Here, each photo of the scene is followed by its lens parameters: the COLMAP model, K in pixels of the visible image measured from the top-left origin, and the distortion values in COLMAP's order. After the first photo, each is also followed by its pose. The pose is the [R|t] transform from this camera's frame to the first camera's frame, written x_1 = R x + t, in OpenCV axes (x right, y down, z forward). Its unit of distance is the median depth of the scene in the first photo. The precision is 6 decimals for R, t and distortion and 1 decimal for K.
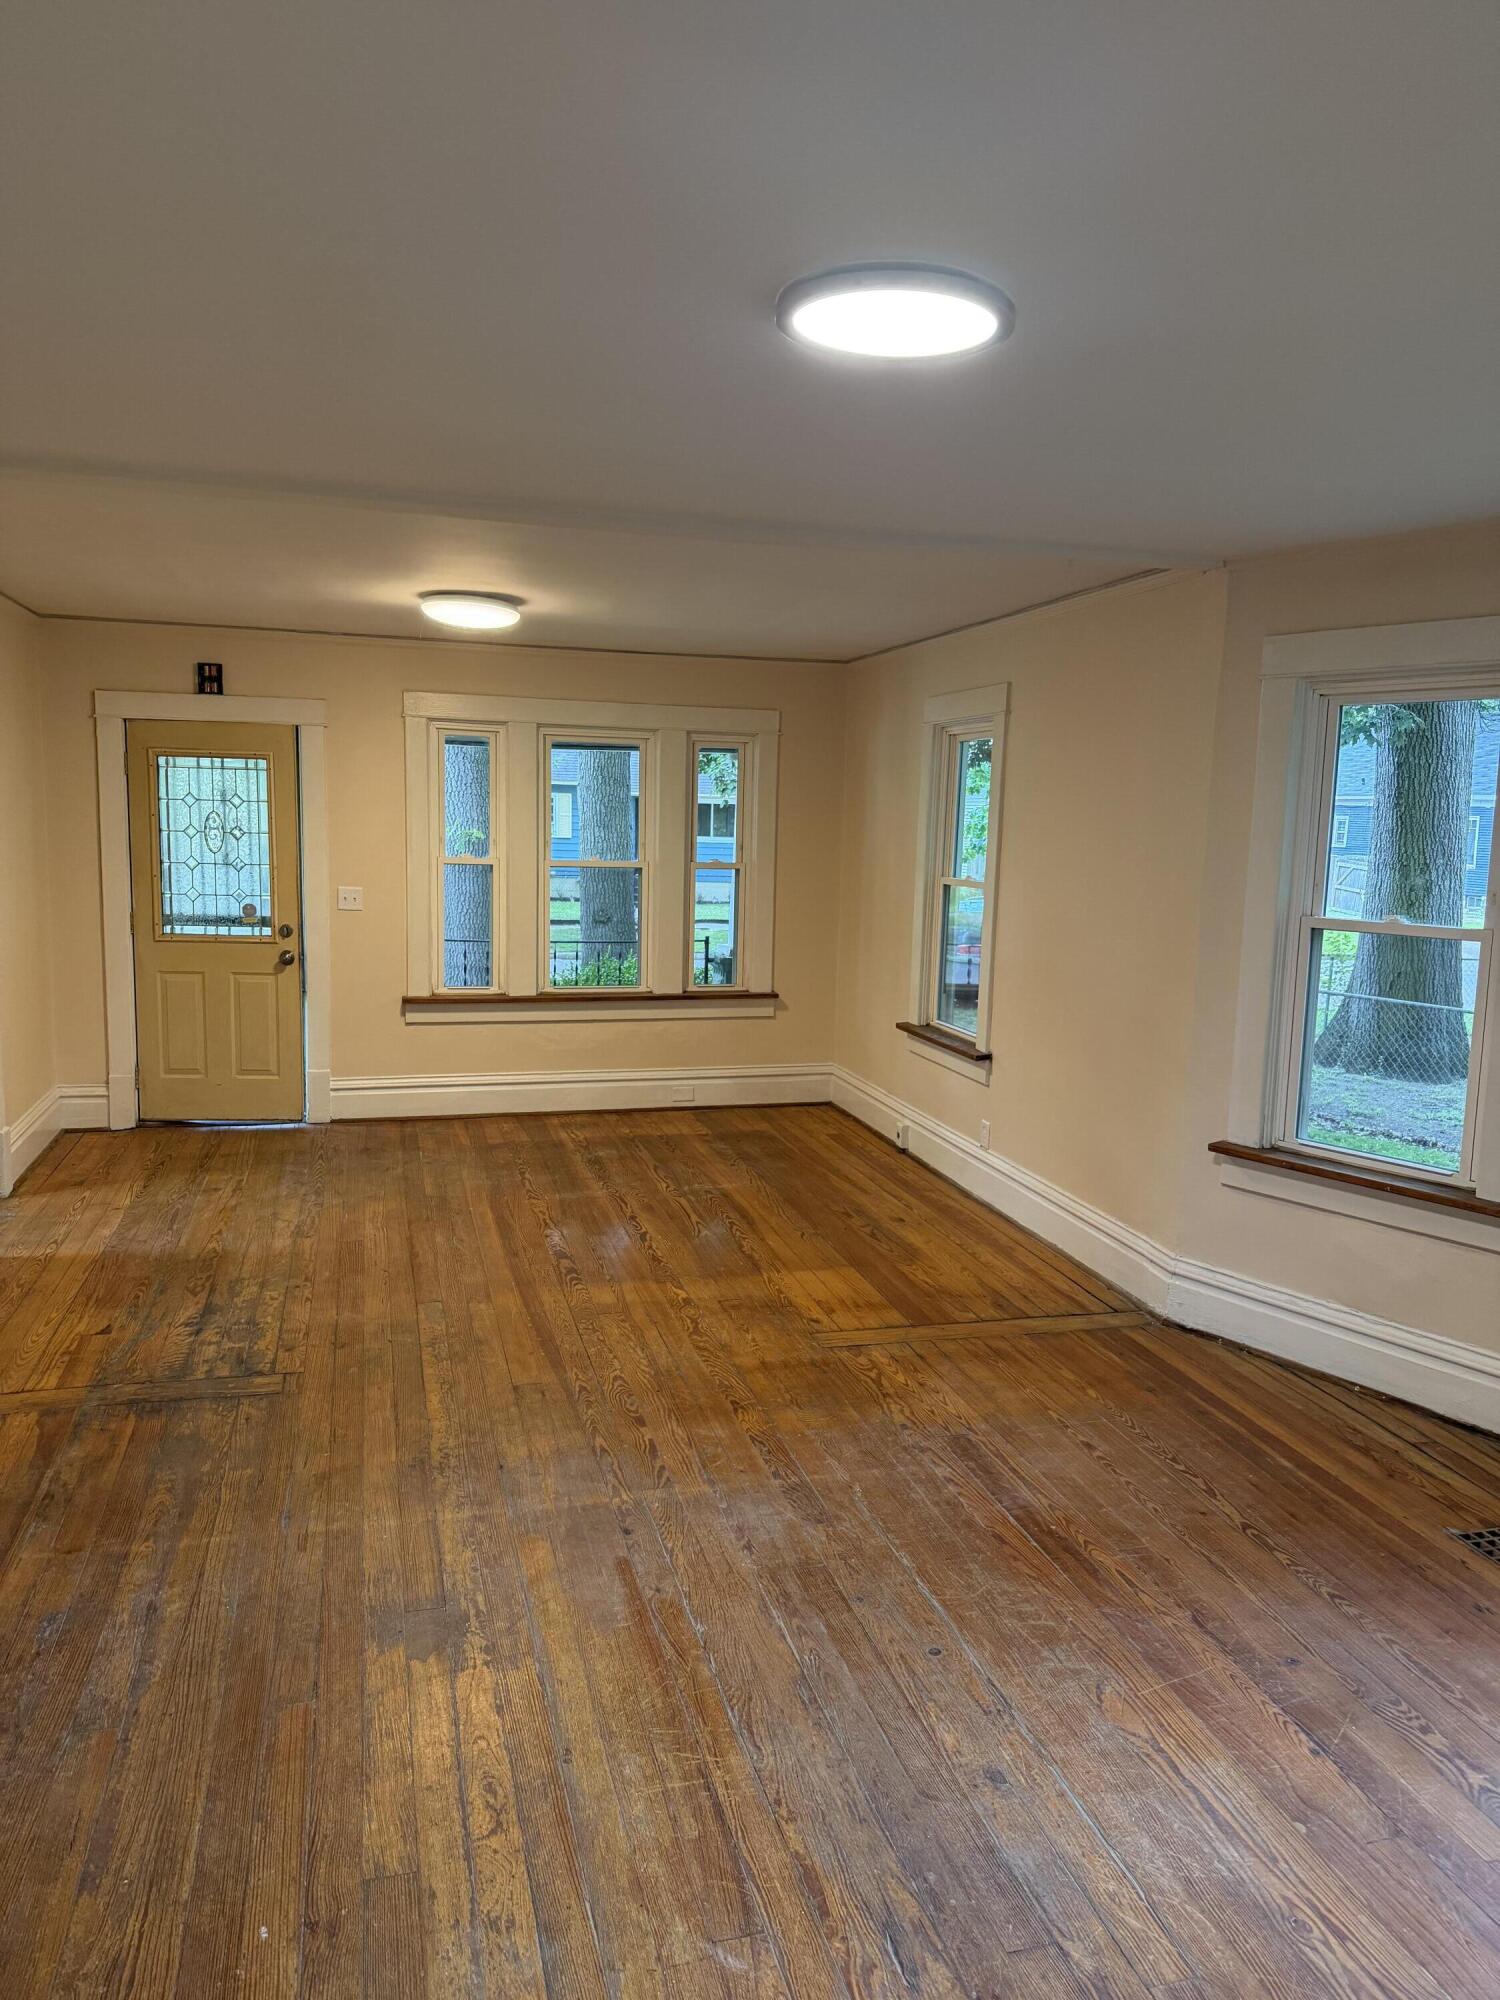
lens RADIAL K [[1434.2, 0, 761.1], [0, 1434.2, 1003.4], [0, 0, 1]] dist [0.004152, -0.019149]
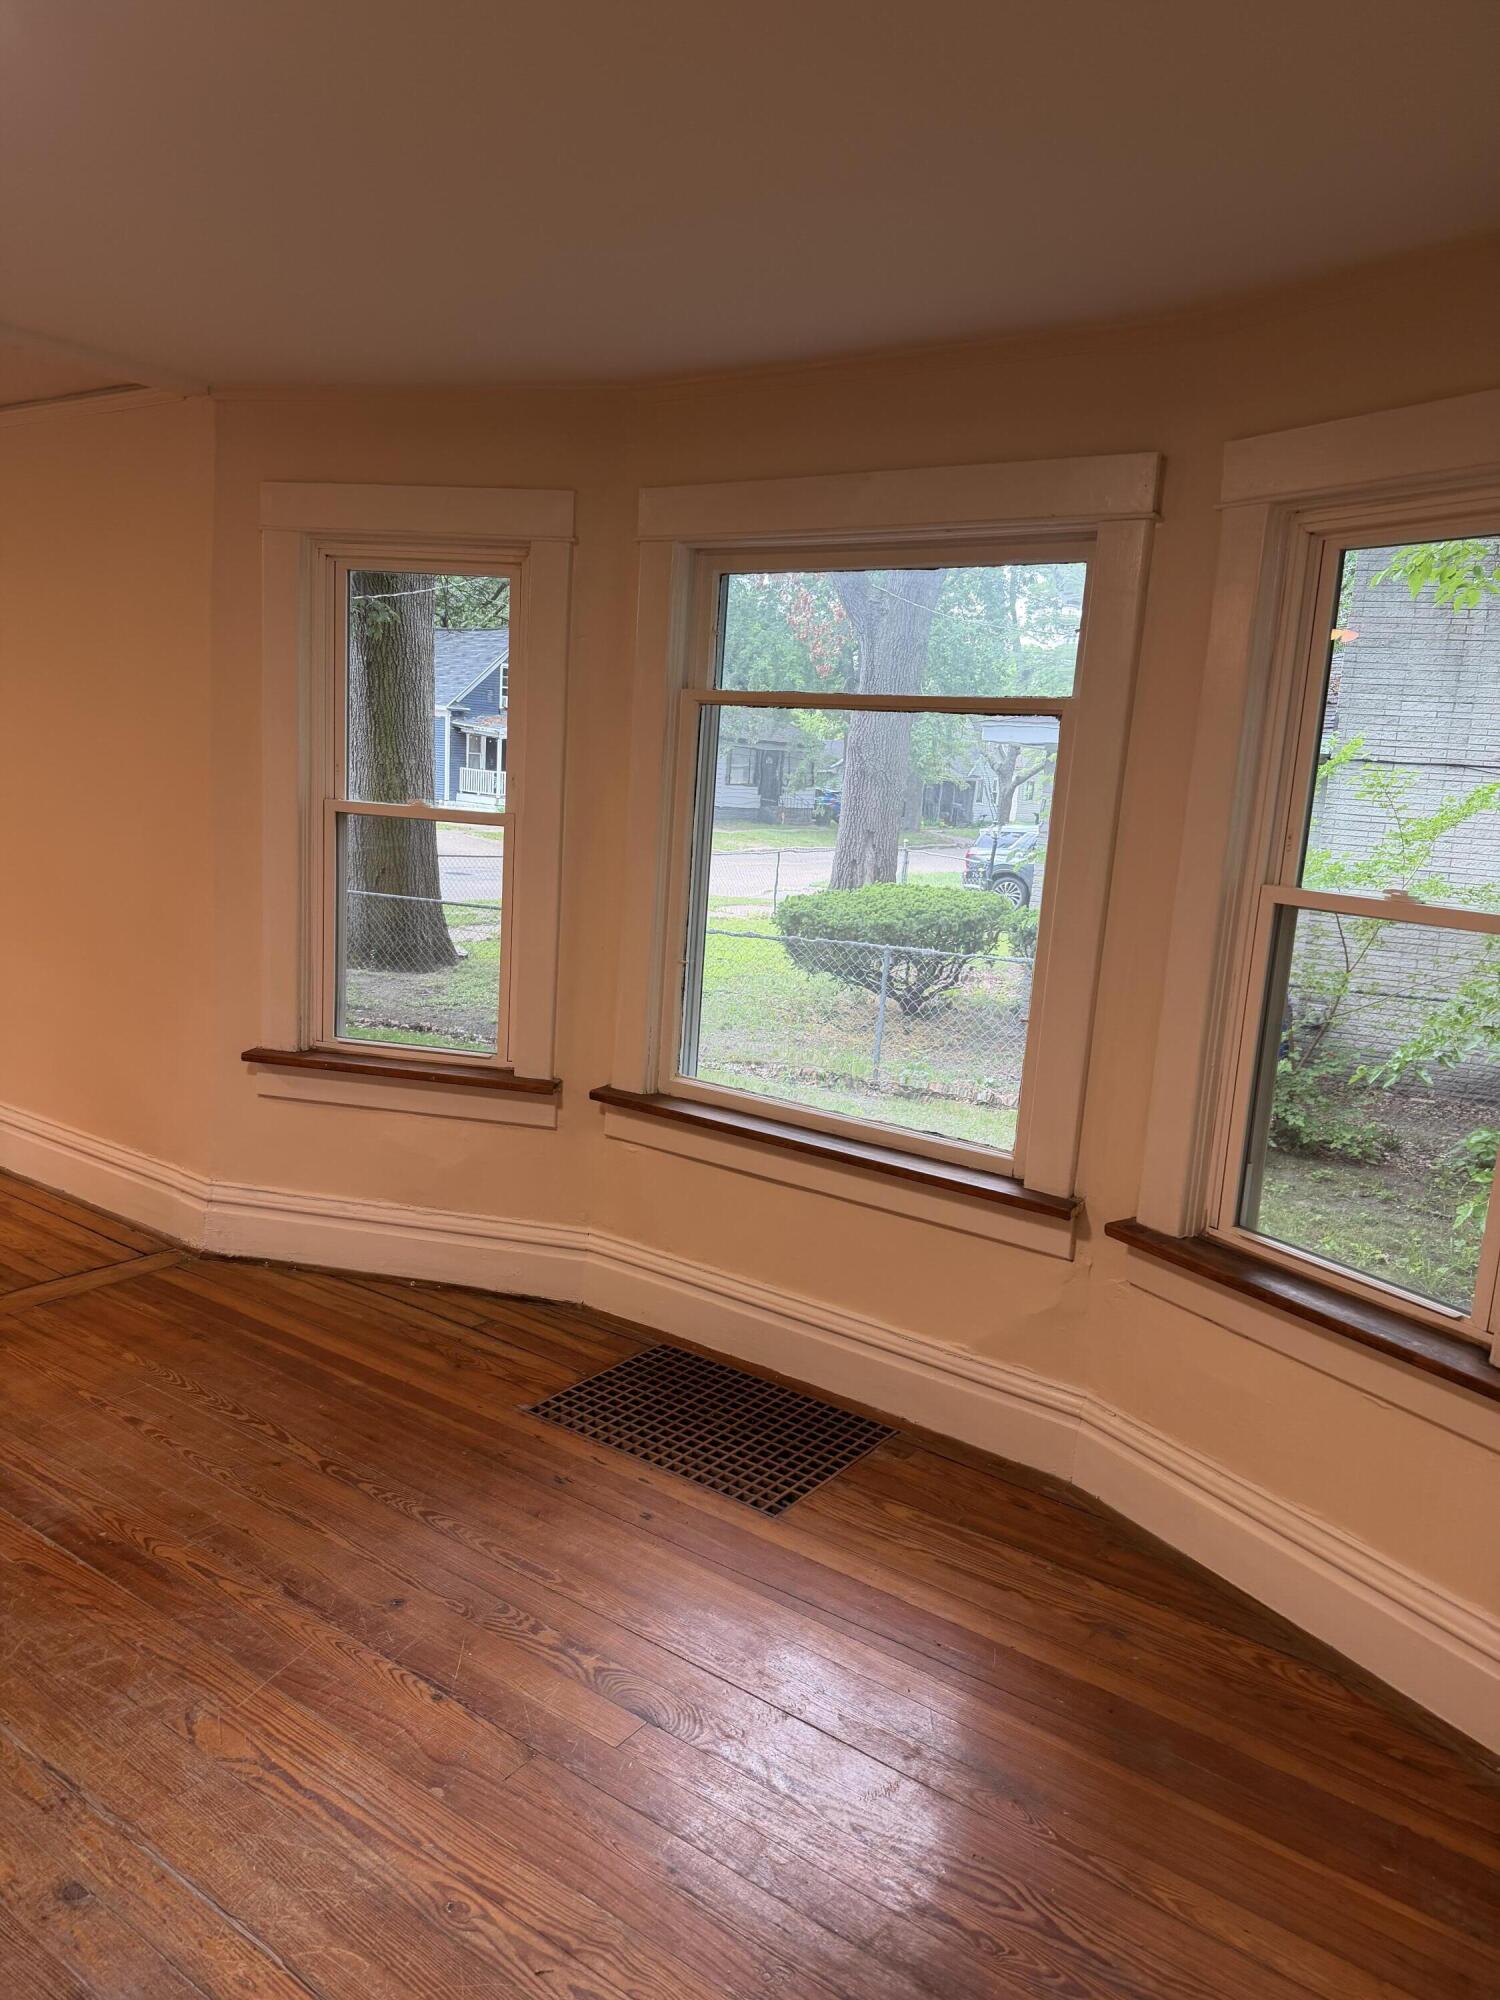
lens RADIAL K [[1434.2, 0, 754.9], [0, 1434.2, 994.5], [0, 0, 1]] dist [0.004152, -0.019149]
pose [[0.778628, -0.087548, 0.621348, 0.009749], [0.048806, 0.995669, 0.079129, 0.007796], [-0.625585, -0.031287, 0.779528, 0.126081]]
